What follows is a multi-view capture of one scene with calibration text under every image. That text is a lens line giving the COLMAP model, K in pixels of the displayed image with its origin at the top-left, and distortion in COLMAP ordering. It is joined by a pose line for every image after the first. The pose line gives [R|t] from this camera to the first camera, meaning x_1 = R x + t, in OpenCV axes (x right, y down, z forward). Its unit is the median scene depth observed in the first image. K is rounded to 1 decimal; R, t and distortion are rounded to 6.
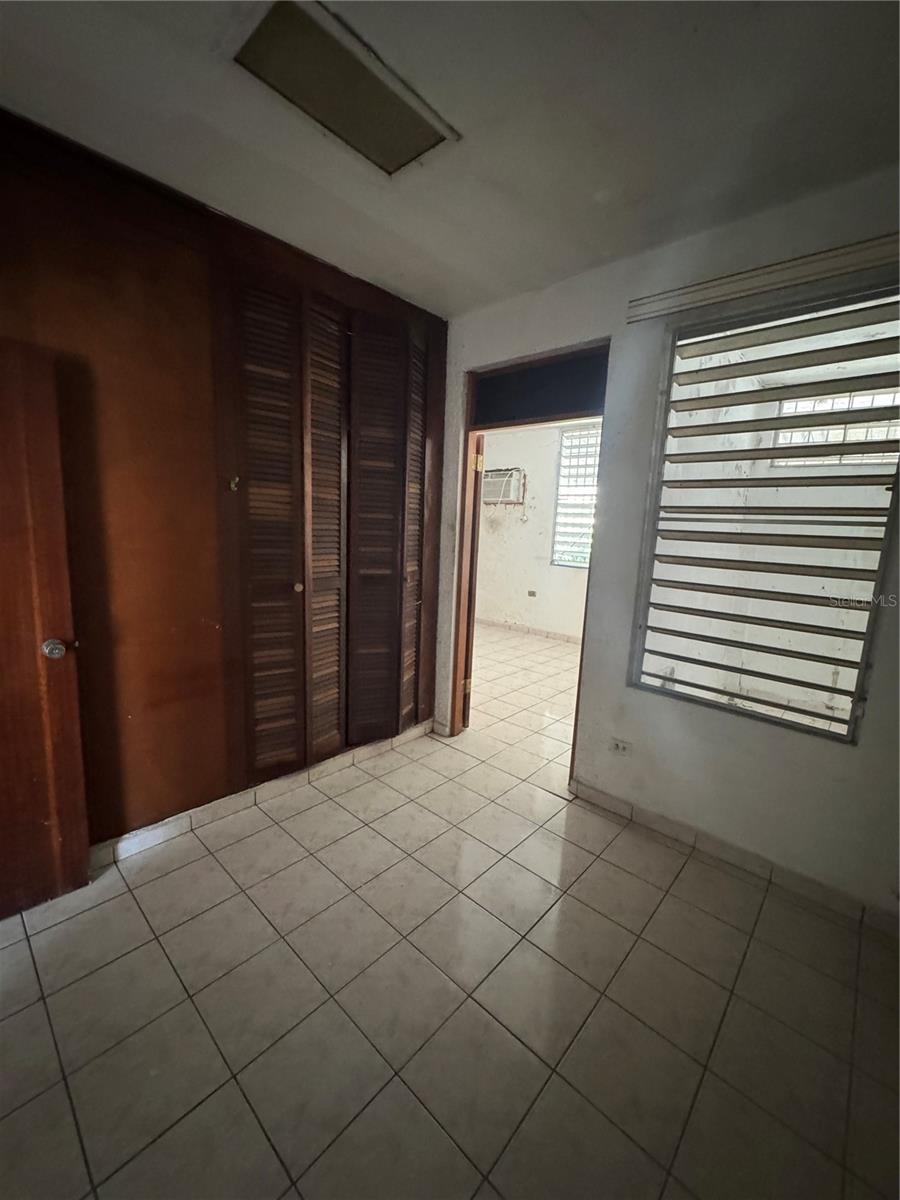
lens RADIAL K [[478.0, 0, 450.0], [0, 478.0, 600.0], [0, 0, 1]] dist [-0.003490, -0.000042]
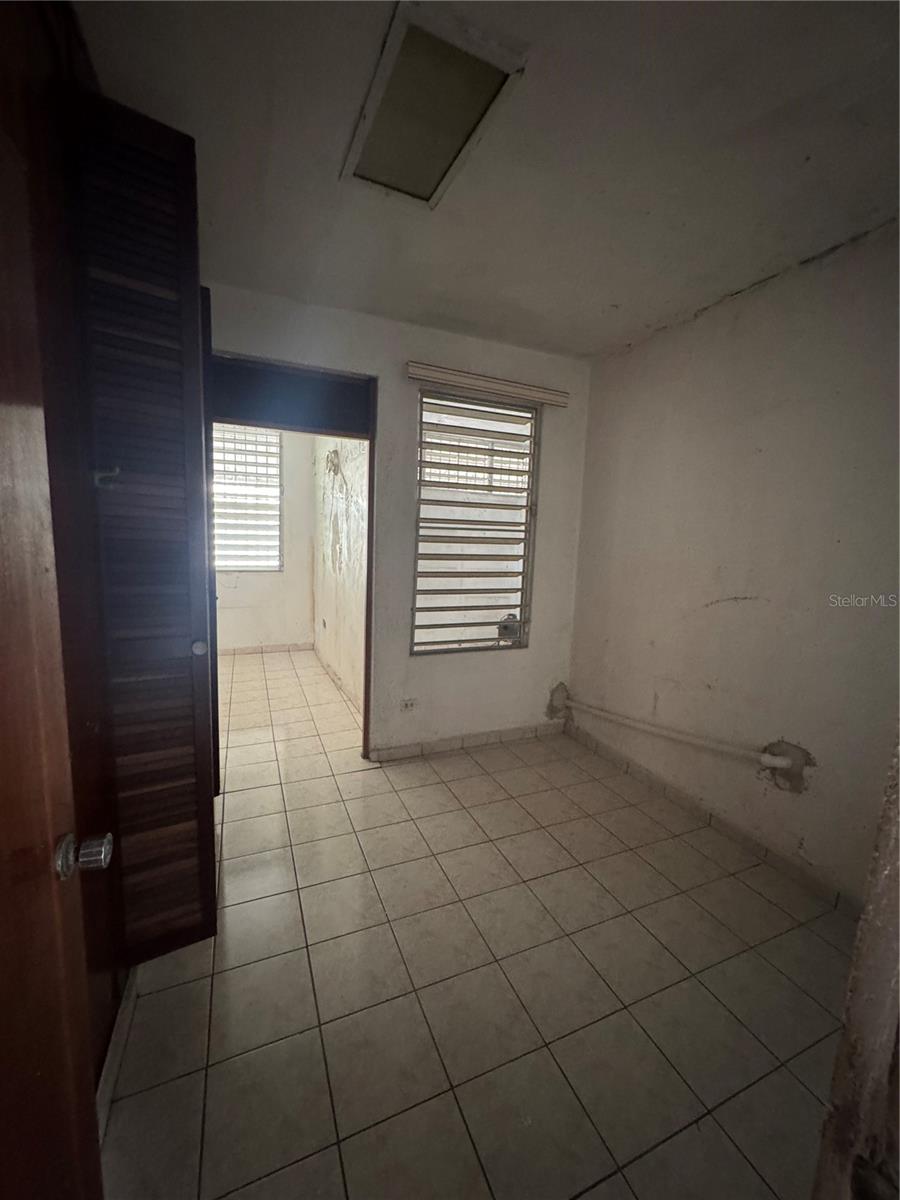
lens RADIAL K [[493.1, 0, 450.0], [0, 493.1, 600.0], [0, 0, 1]] dist [-0.000004, 0.000008]
pose [[0.400399, -0.161357, 0.902023, -0.479182], [0.121645, 0.985022, 0.122207, -0.075669], [-0.908231, 0.060795, 0.414030, 0.214005]]
